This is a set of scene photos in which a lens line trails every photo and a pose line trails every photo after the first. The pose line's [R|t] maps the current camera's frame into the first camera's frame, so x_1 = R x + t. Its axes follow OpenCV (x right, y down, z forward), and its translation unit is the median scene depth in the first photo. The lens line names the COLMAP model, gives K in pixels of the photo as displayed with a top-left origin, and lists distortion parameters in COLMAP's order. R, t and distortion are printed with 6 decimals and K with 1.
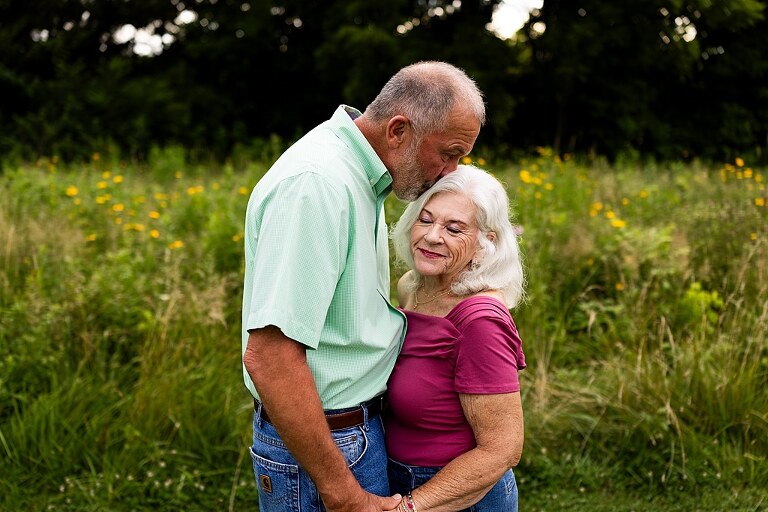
lens RADIAL K [[710.3, 0, 384.6], [0, 710.3, 260.0], [0, 0, 1]] dist [0.001383, -0.015671]
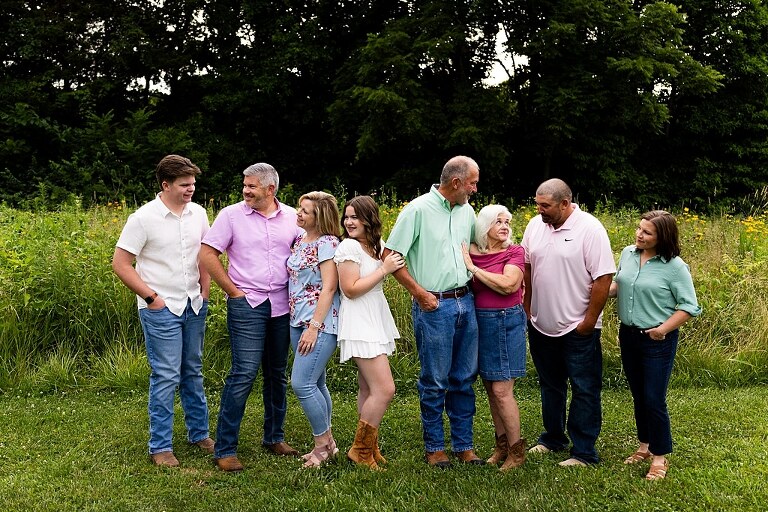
lens RADIAL K [[742.3, 0, 392.5], [0, 742.3, 255.3], [0, 0, 1]] dist [0.019610, 0.017620]
pose [[0.999153, 0.009042, 0.040155, -0.041986], [-0.005989, 0.997127, -0.075507, 0.022958], [-0.040723, 0.075202, 0.996336, -0.139082]]
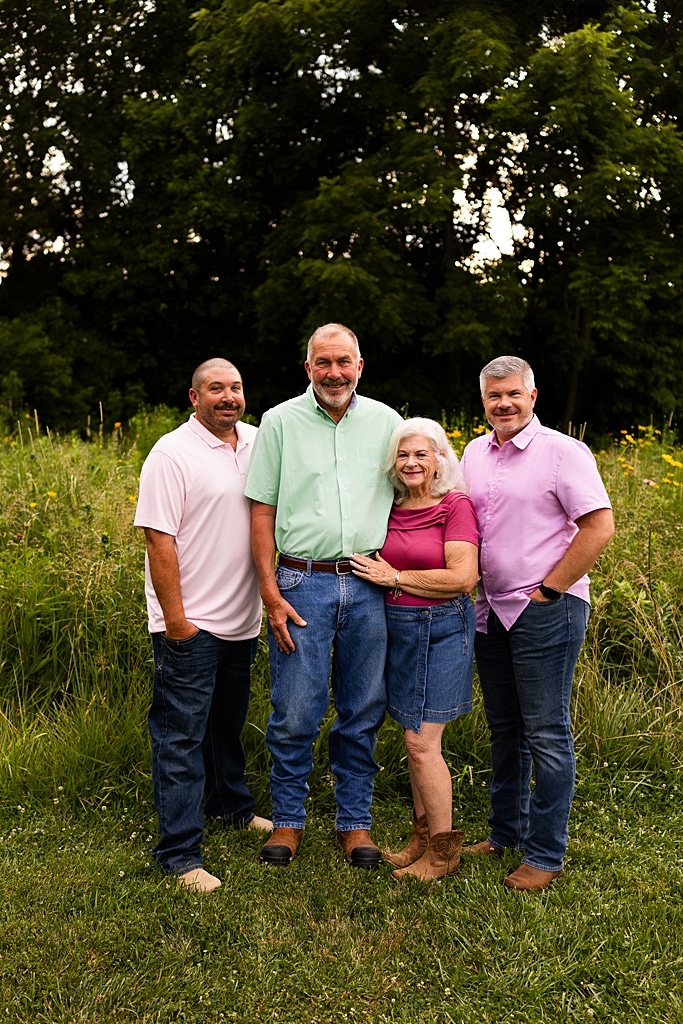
lens RADIAL K [[1032.6, 0, 320.5], [0, 1032.6, 511.4], [0, 0, 1]] dist [0.010313, -0.015110]
pose [[0.998373, 0.017759, 0.054178, -0.083469], [-0.013808, 0.997276, -0.072455, 0.010659], [-0.055317, 0.071589, 0.995899, -0.051940]]
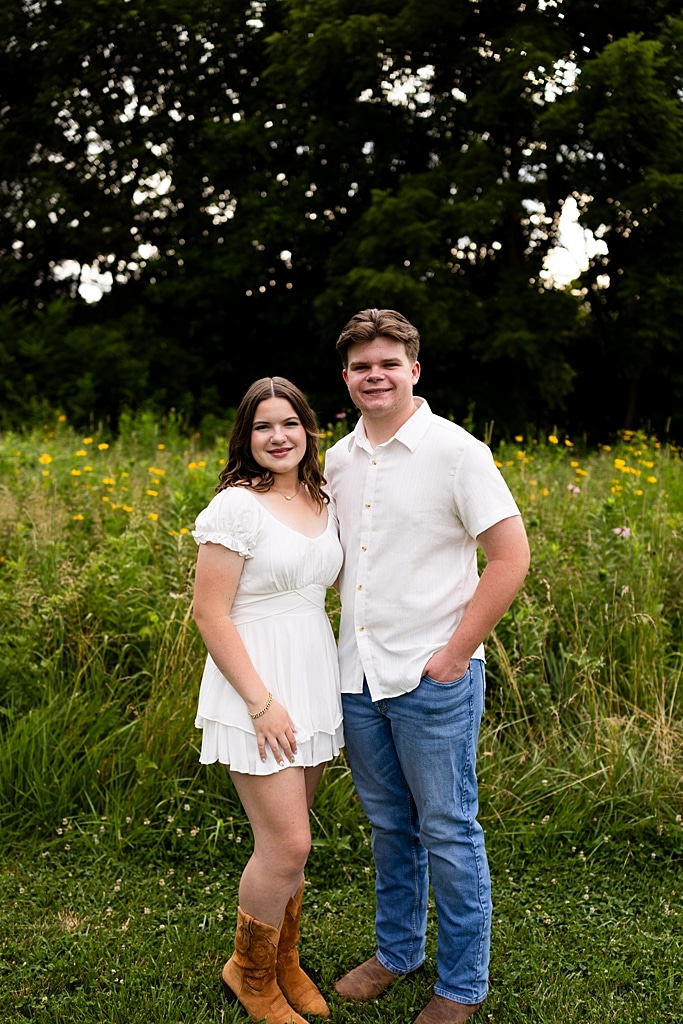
lens RADIAL K [[947.1, 0, 345.1], [0, 947.1, 513.3], [0, 0, 1]] dist [0.001383, -0.015671]
pose [[0.998434, 0.042527, -0.036335, -0.018882], [-0.044891, 0.996745, -0.066959, 0.004906], [0.033369, 0.068486, 0.997094, -0.007118]]
